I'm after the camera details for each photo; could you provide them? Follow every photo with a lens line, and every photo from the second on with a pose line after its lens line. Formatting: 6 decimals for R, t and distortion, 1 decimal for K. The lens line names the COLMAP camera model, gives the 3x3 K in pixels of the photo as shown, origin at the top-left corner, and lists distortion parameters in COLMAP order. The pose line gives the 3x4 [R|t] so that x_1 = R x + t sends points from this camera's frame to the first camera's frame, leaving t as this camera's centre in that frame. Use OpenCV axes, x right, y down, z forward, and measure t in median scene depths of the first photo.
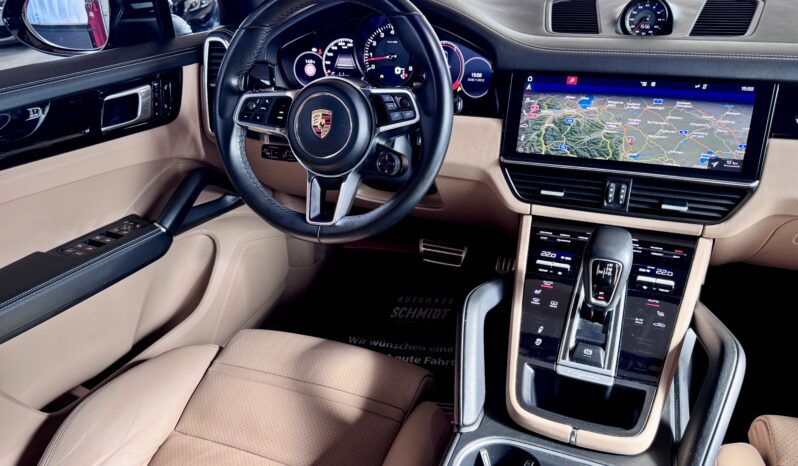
lens RADIAL K [[589.0, 0, 399.0], [0, 589.0, 233.0], [0, 0, 1]] dist [0.196706, -0.397058]
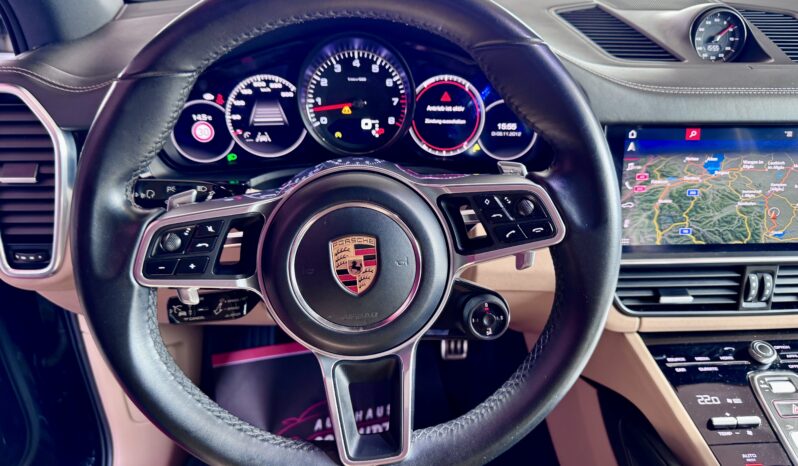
lens RADIAL K [[577.2, 0, 399.0], [0, 577.2, 233.0], [0, 0, 1]] dist [0.093842, -0.139704]
pose [[0.892803, -0.157959, 0.421843, -0.284565], [0.154126, 0.987097, 0.043420, -0.217055], [-0.423259, 0.026251, 0.905628, 0.536121]]
